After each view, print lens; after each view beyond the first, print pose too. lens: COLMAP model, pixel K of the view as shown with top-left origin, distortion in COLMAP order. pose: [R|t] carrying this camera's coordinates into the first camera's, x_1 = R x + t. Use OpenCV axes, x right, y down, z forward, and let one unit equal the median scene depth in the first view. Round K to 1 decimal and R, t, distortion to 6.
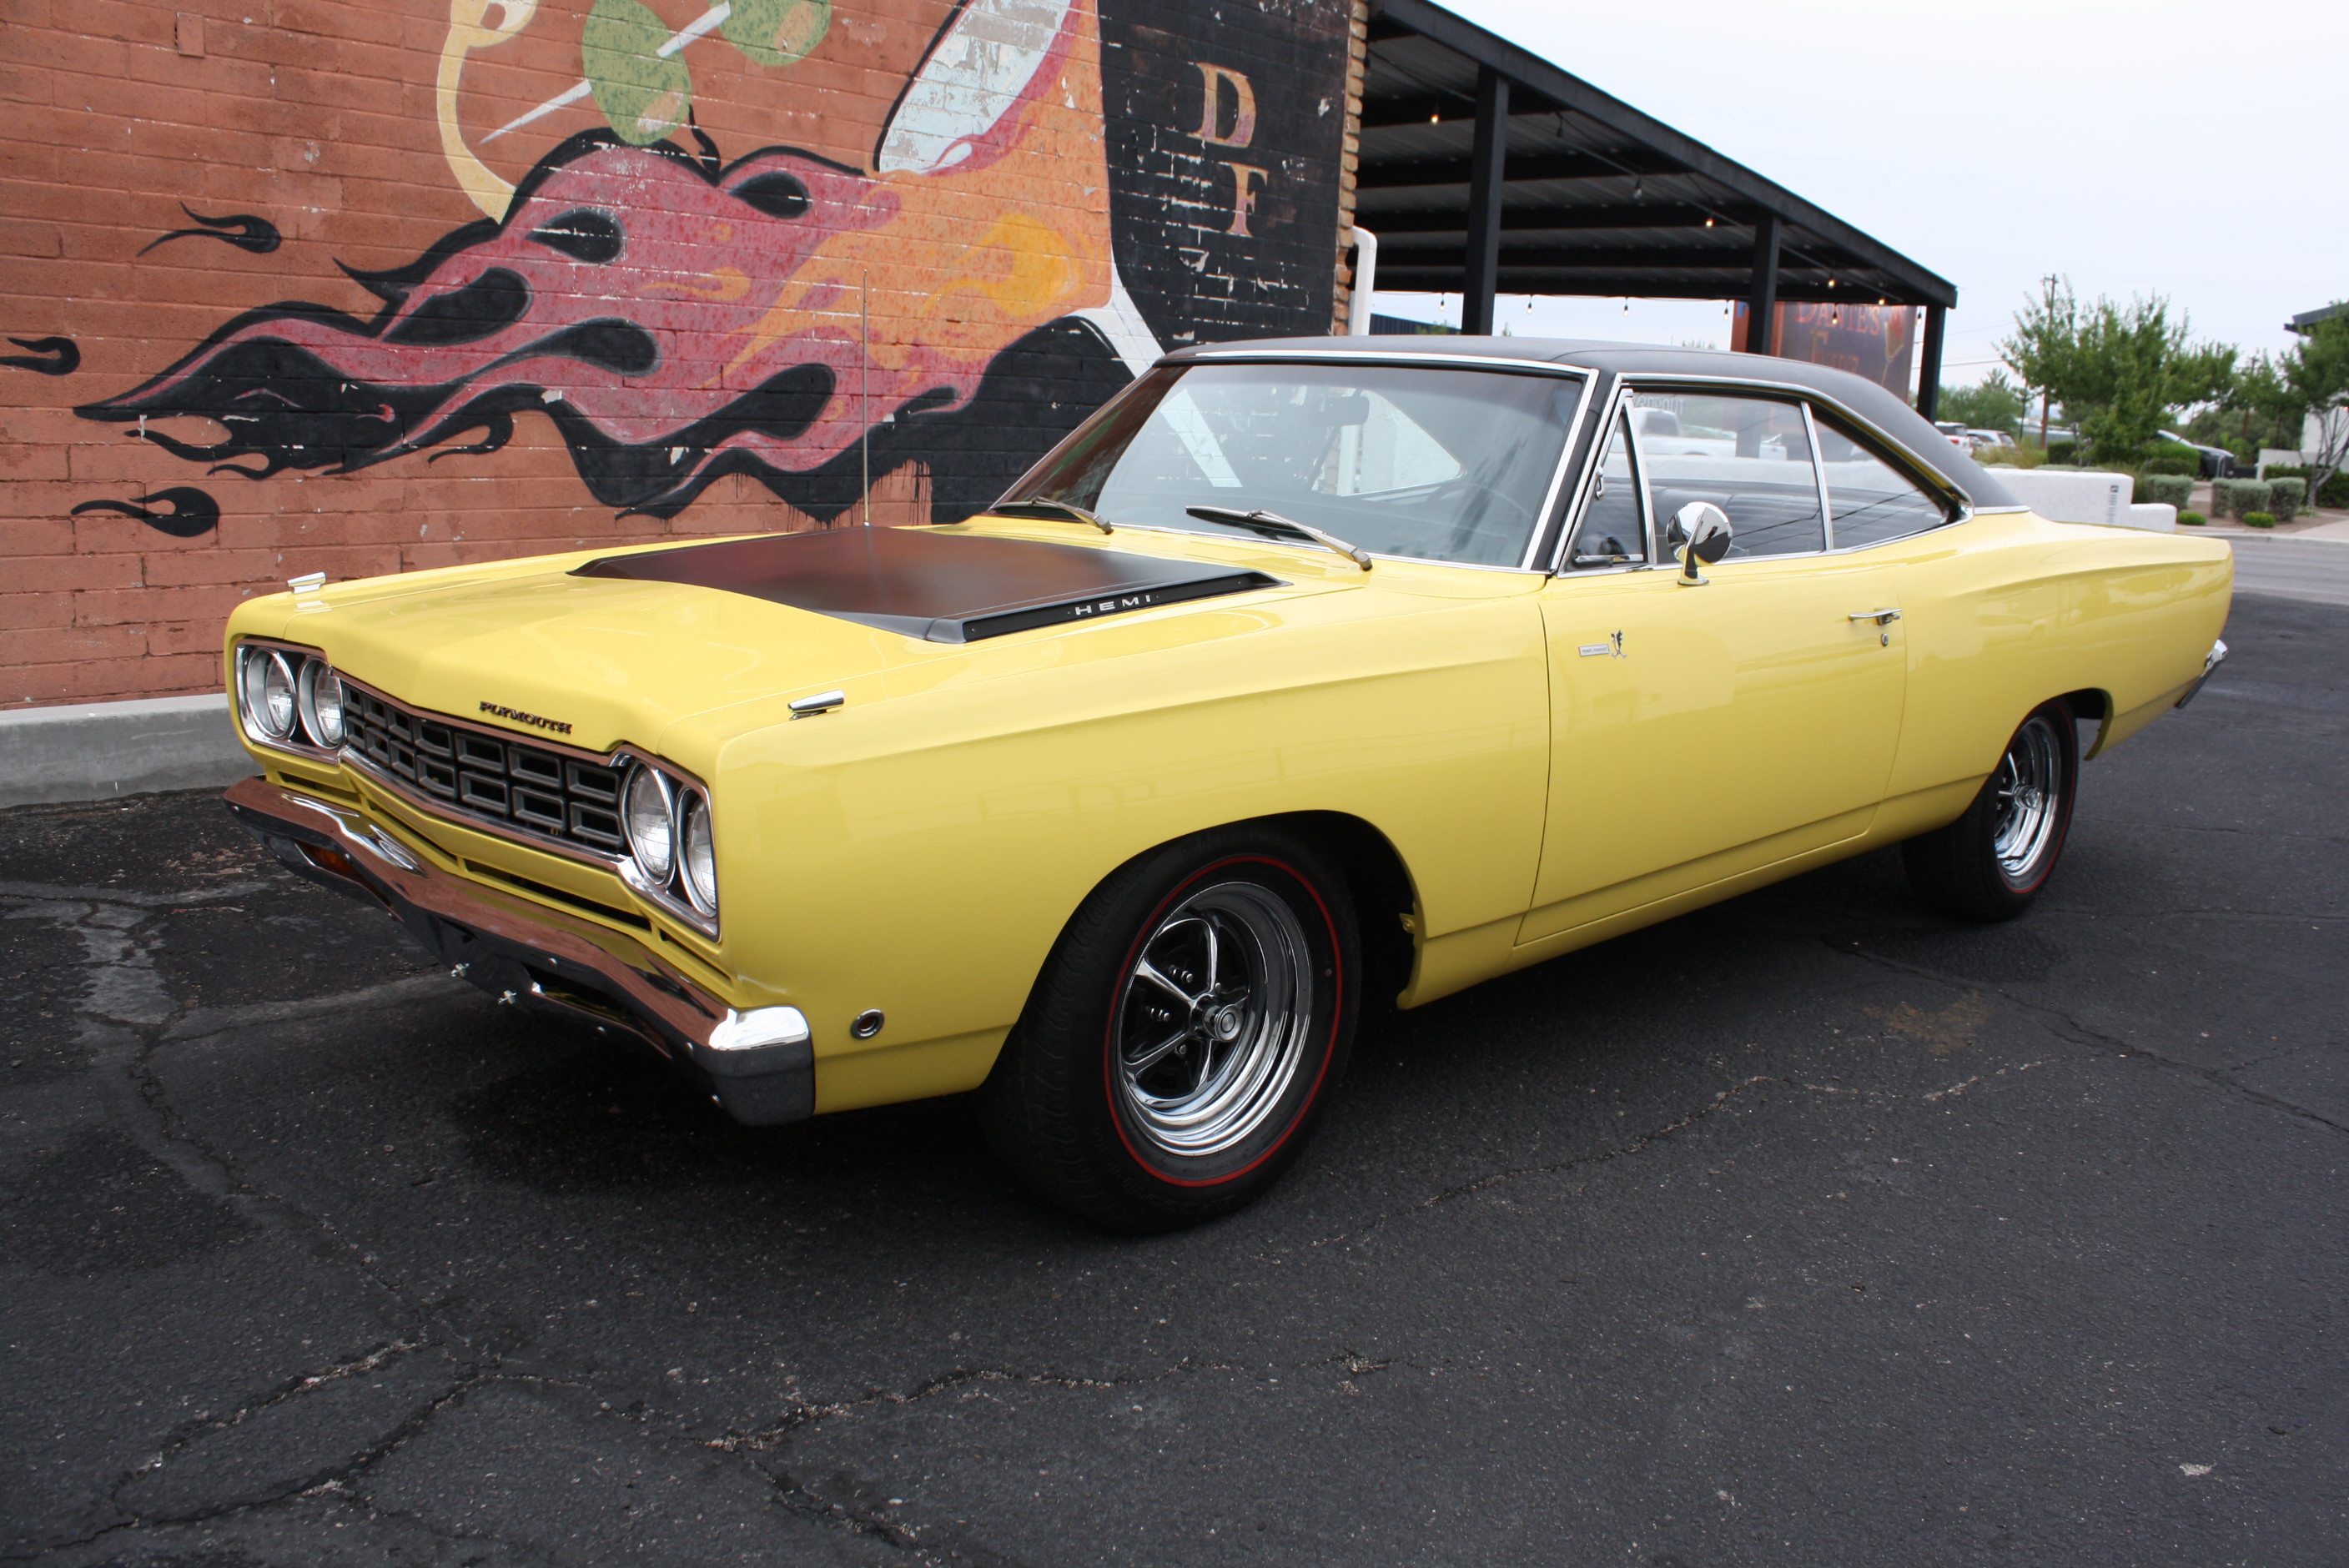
lens RADIAL K [[1975.8, 0, 1196.6], [0, 1975.8, 767.3], [0, 0, 1]] dist [-0.166361, 0.147821]
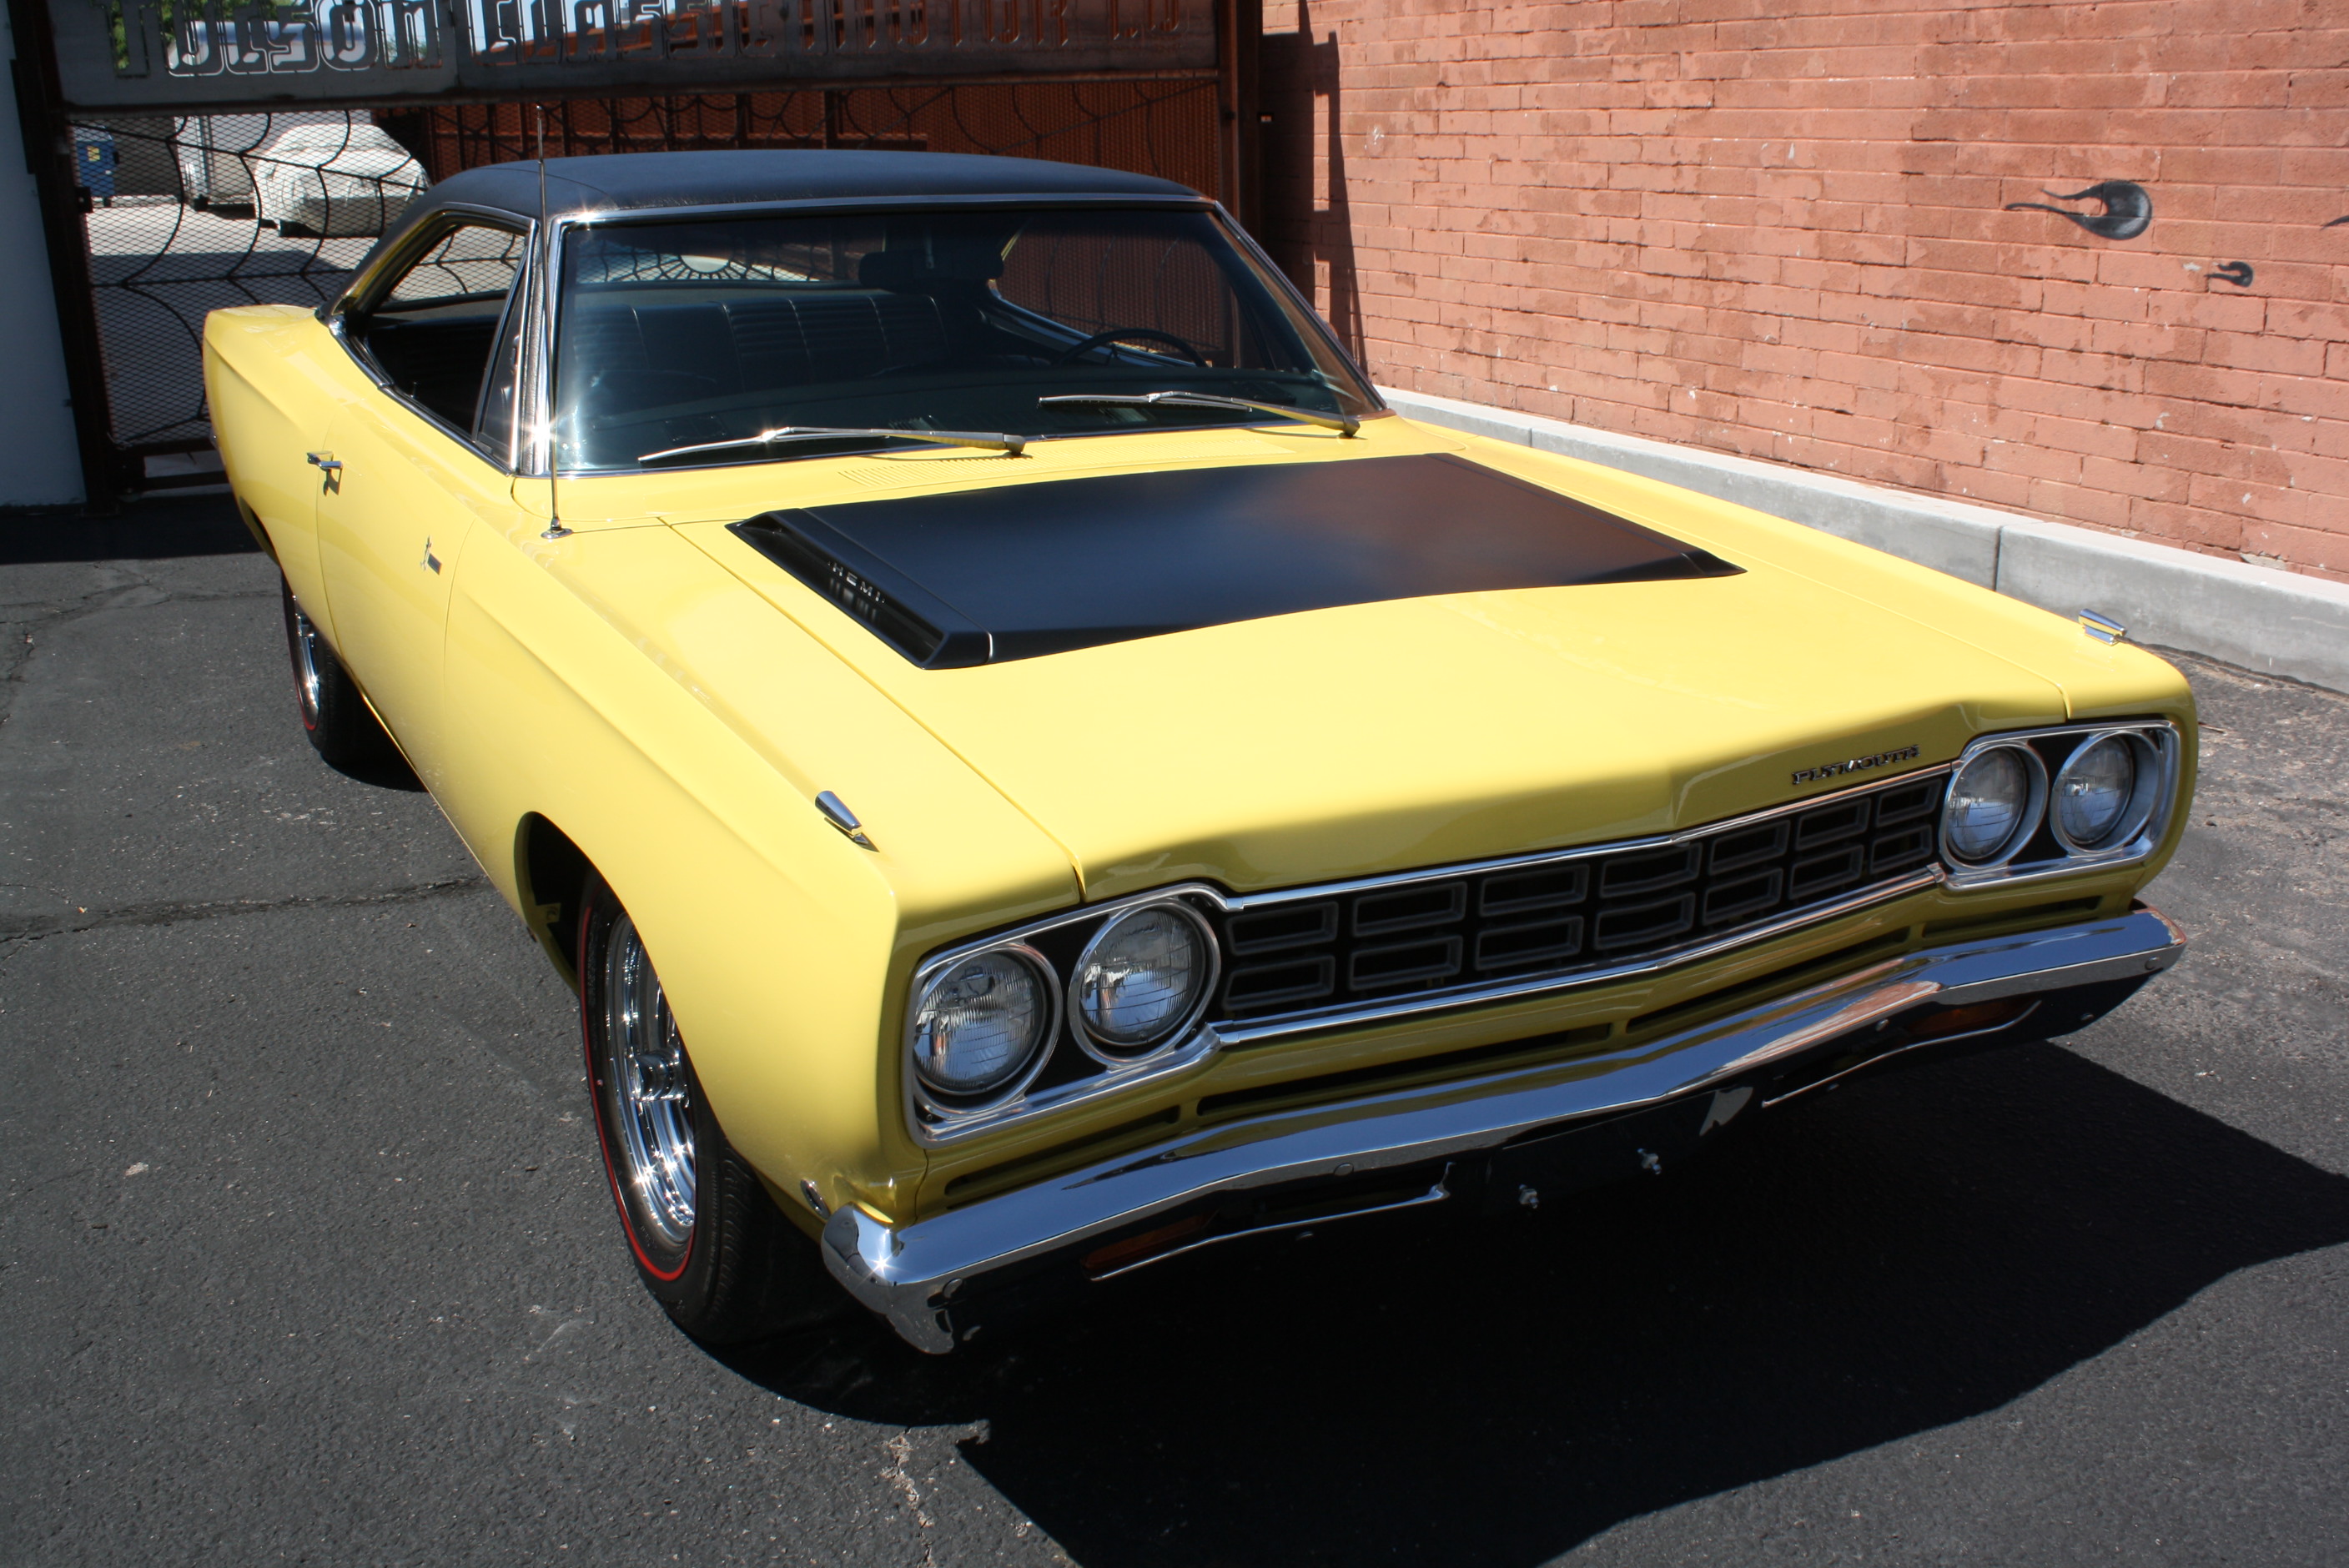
lens RADIAL K [[2262.0, 0, 1171.4], [0, 2262.0, 768.3], [0, 0, 1]] dist [-0.154294, 0.154696]
pose [[-0.385604, 0.216139, -0.896991, 0.500542], [-0.172836, 0.938045, 0.300331, -0.135061], [0.906332, 0.270841, -0.324358, 0.659807]]
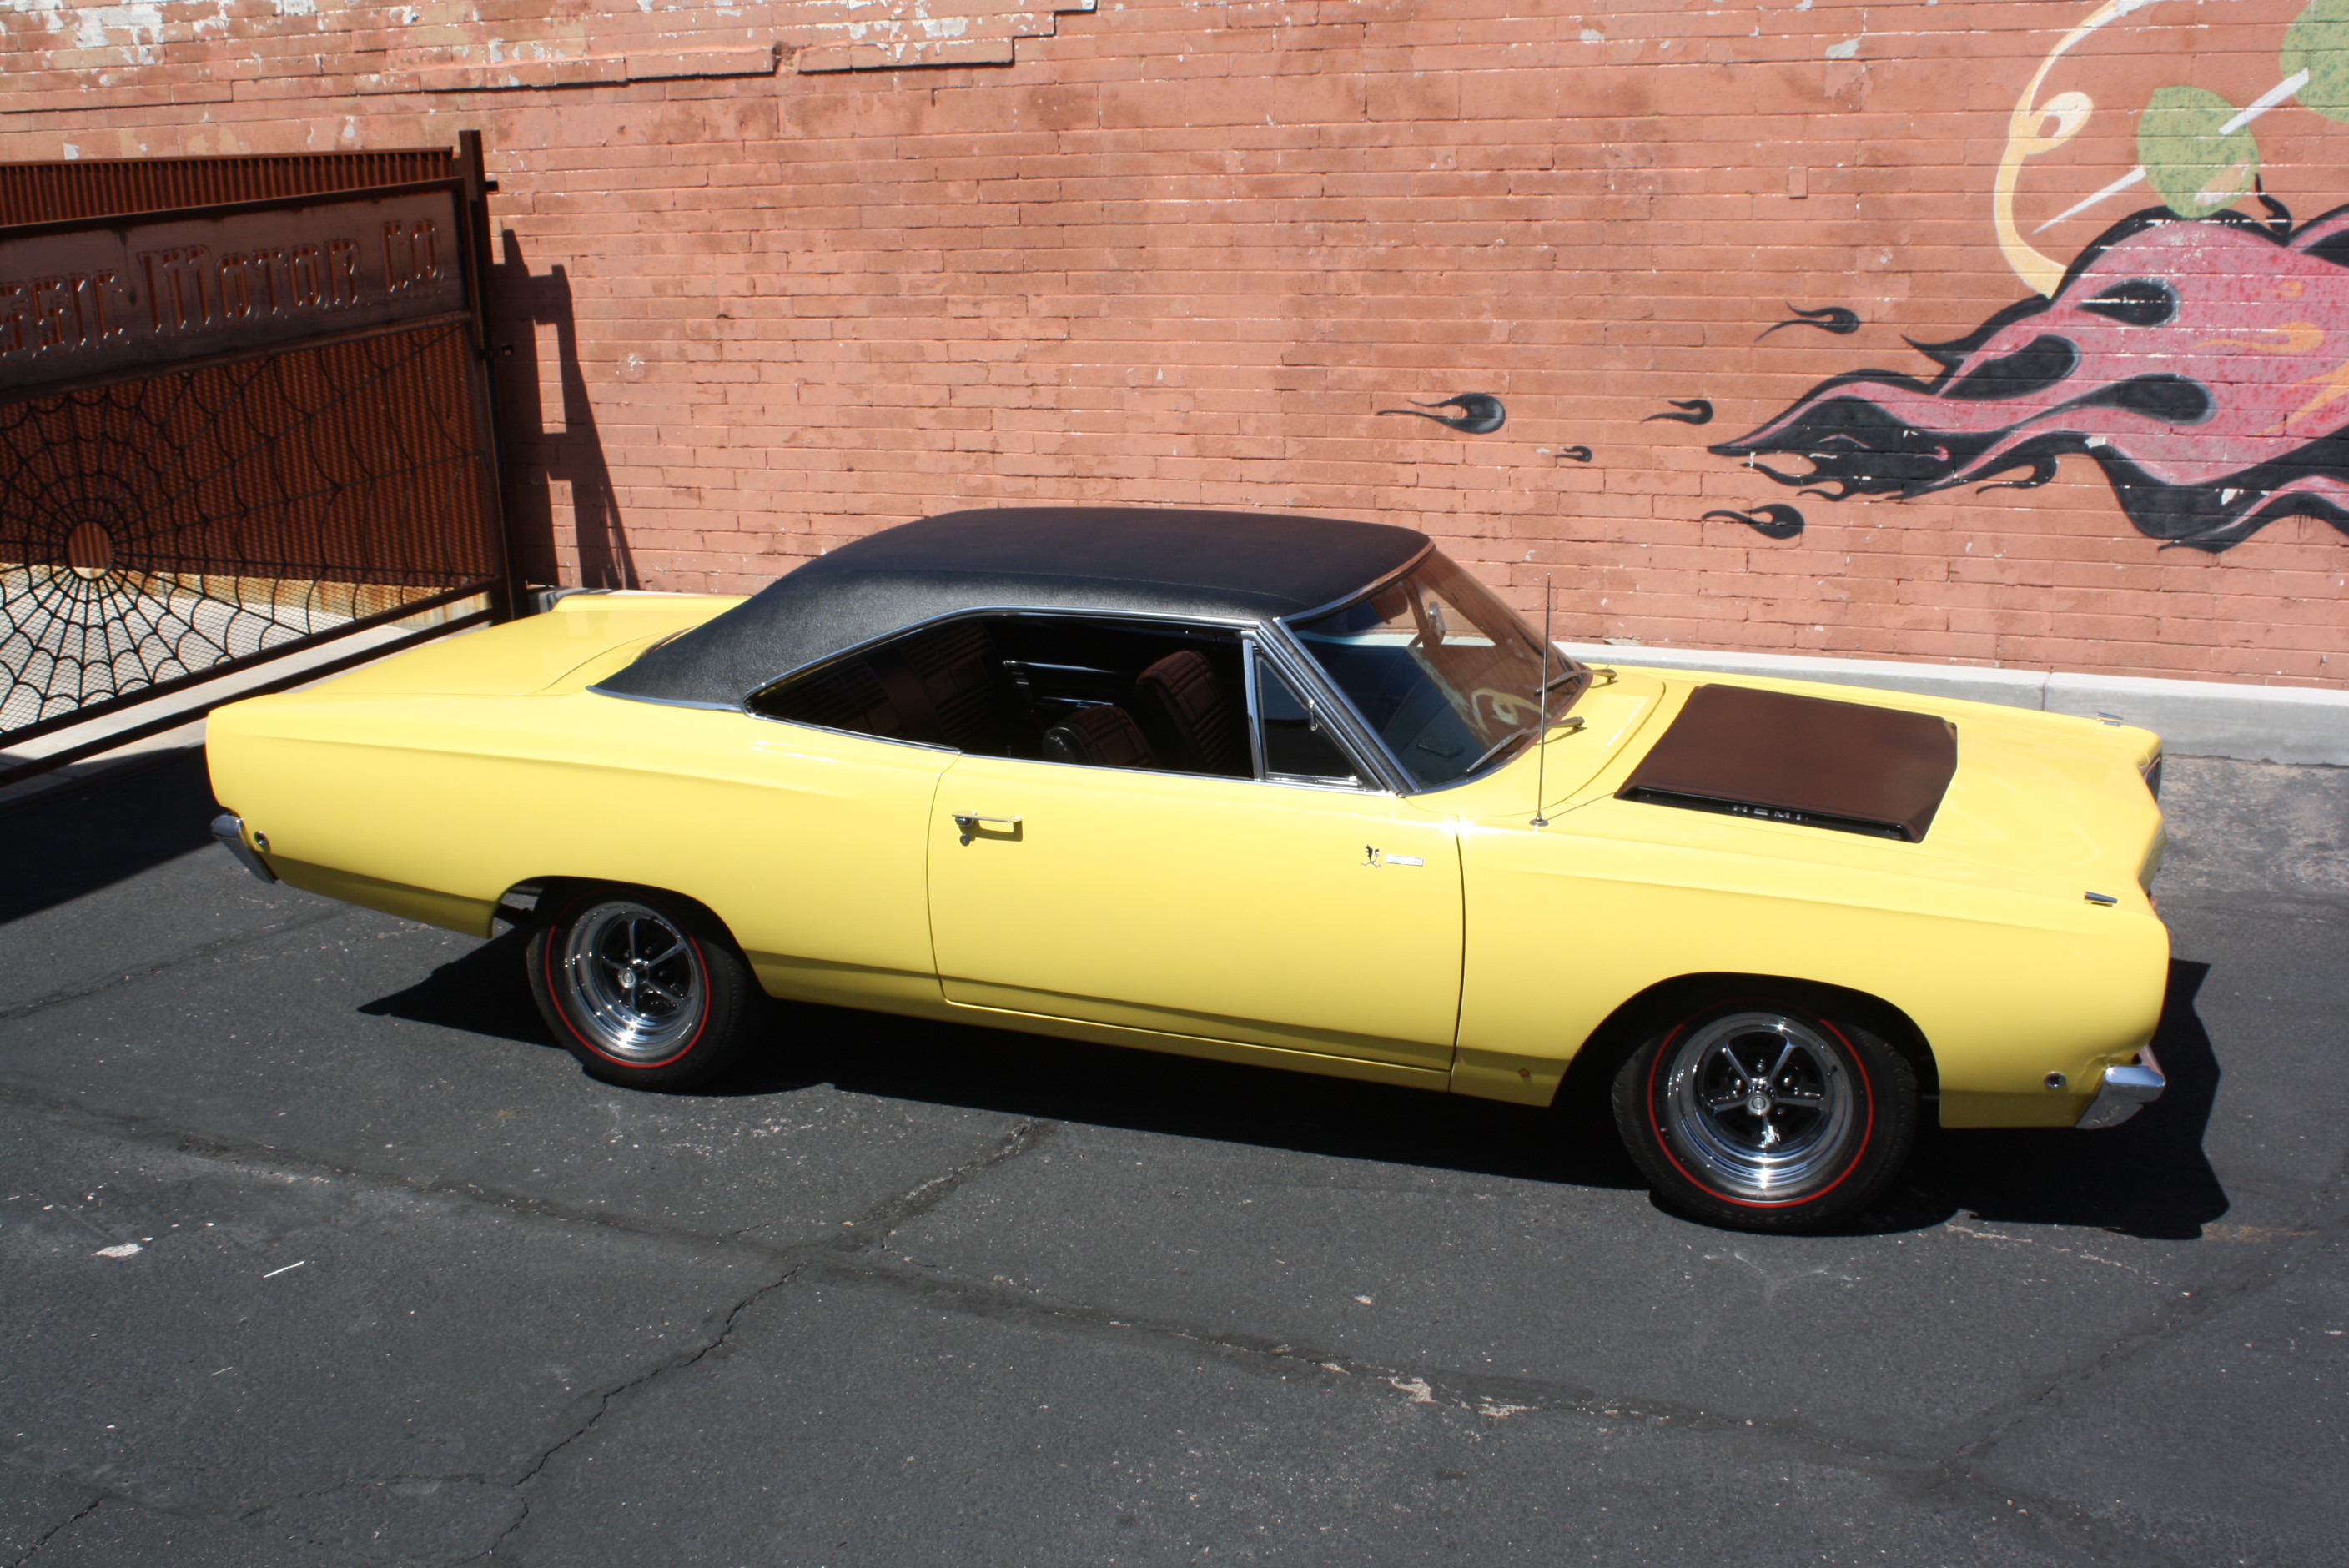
lens RADIAL K [[2576.2, 0, 1179.6], [0, 2576.2, 780.3], [0, 0, 1]] dist [-0.124463, 0.147541]
pose [[0.307601, 0.194489, -0.931427, 0.887919], [-0.124120, 0.978725, 0.163375, -0.160779], [0.943385, 0.065354, 0.325196, -0.002541]]
